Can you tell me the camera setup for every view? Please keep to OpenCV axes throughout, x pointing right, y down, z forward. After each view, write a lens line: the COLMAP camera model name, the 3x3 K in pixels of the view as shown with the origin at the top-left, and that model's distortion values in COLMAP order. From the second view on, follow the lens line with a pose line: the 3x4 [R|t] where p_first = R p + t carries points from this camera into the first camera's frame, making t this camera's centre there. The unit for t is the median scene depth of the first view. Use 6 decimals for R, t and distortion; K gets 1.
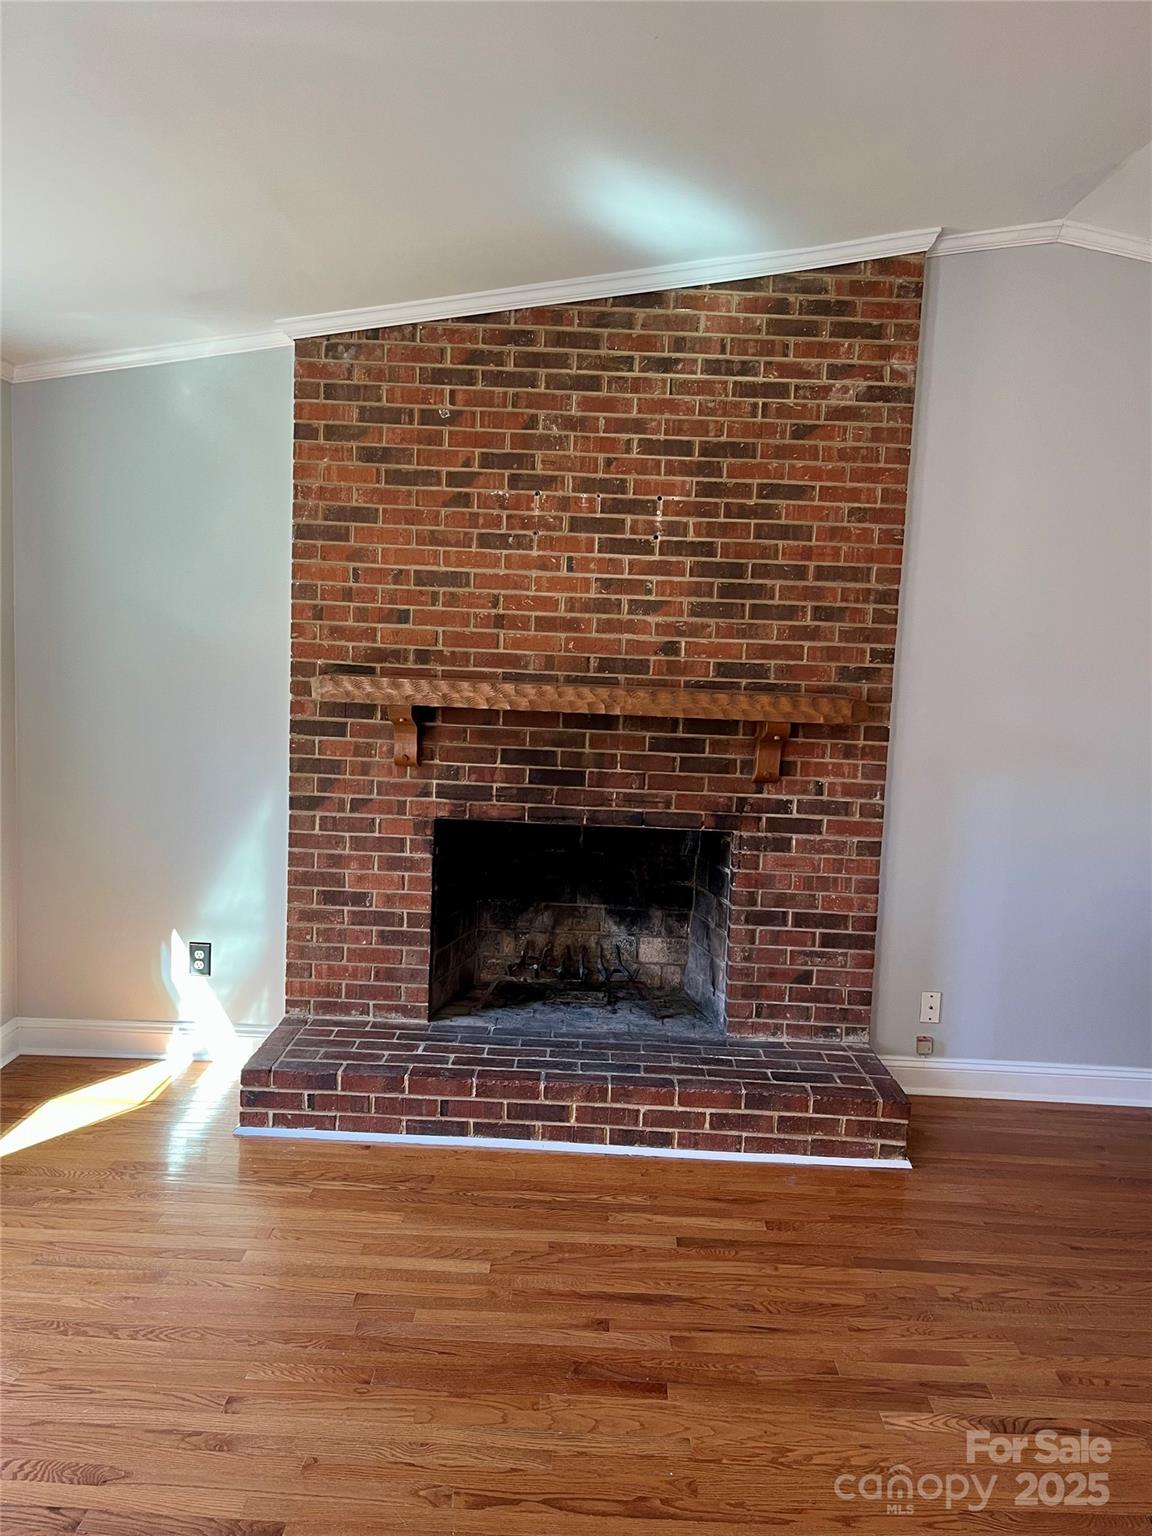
lens RADIAL K [[1192.9, 0, 570.7], [0, 1192.9, 776.2], [0, 0, 1]] dist [0.093905, -0.009013]
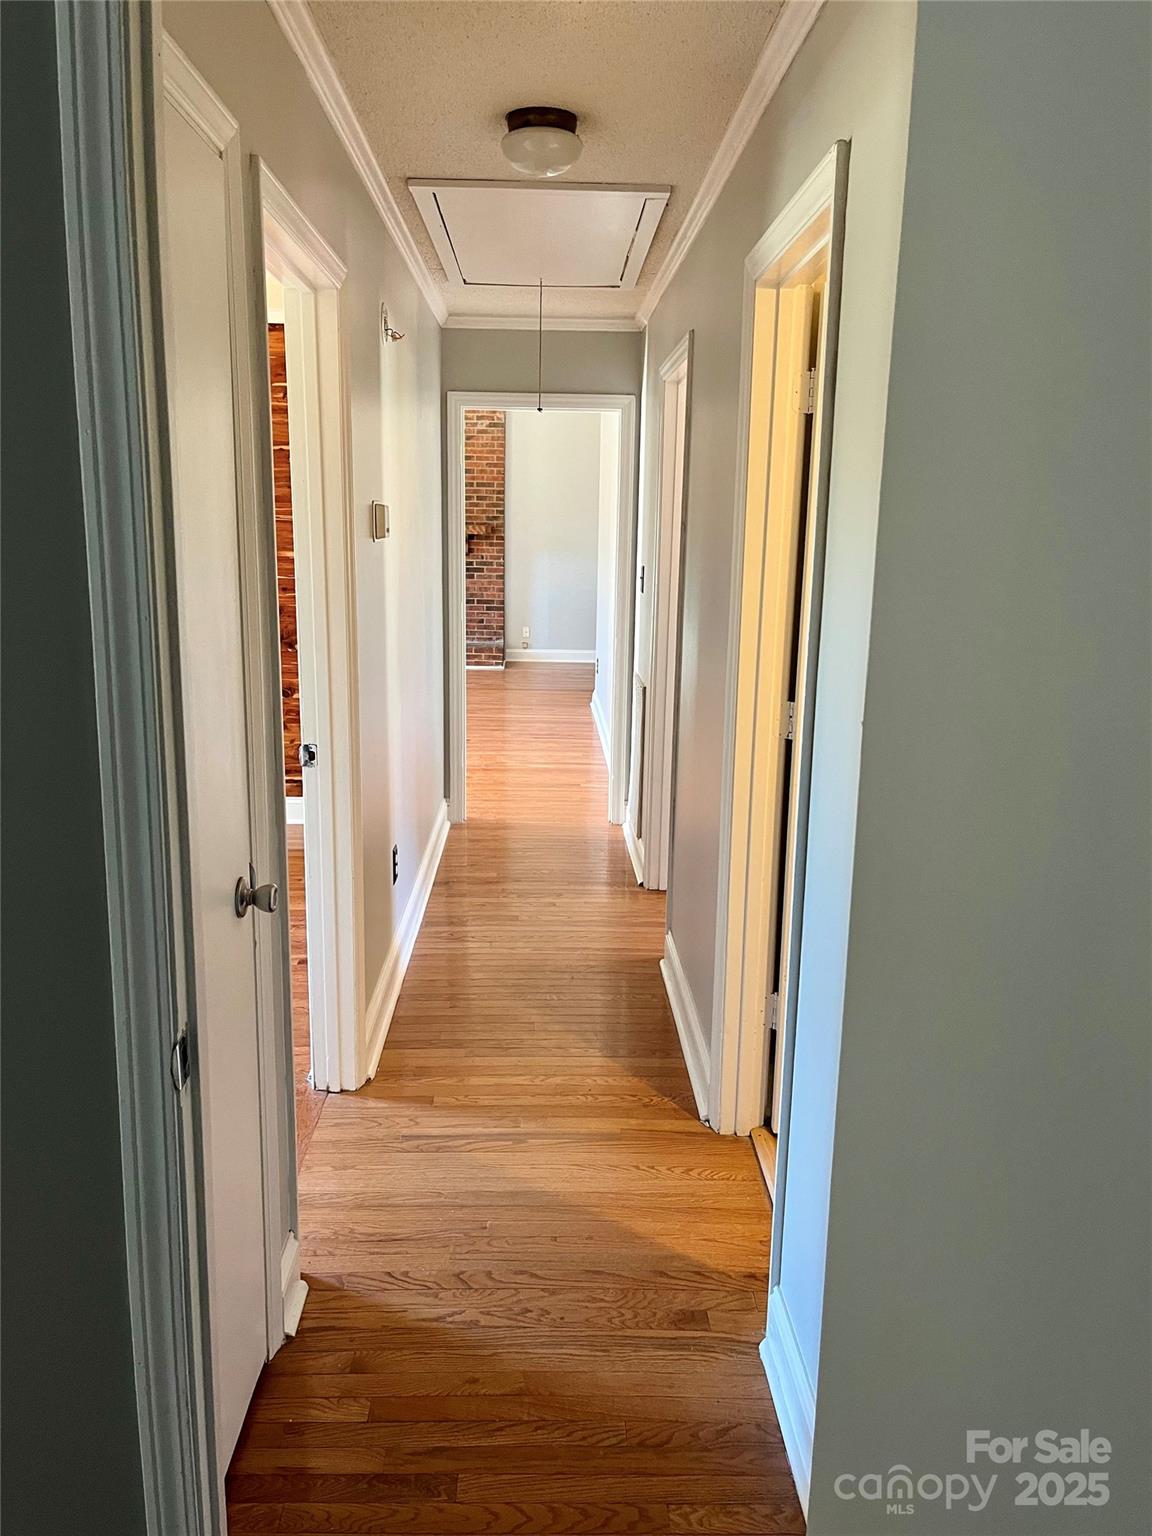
lens RADIAL K [[1192.9, 0, 577.3], [0, 1192.9, 764.1], [0, 0, 1]] dist [0.093905, -0.009013]
pose [[0.998670, -0.032773, 0.039807, 0.309200], [0.028897, 0.995123, 0.094314, 0.253226], [-0.042704, -0.093038, 0.994746, -2.073919]]
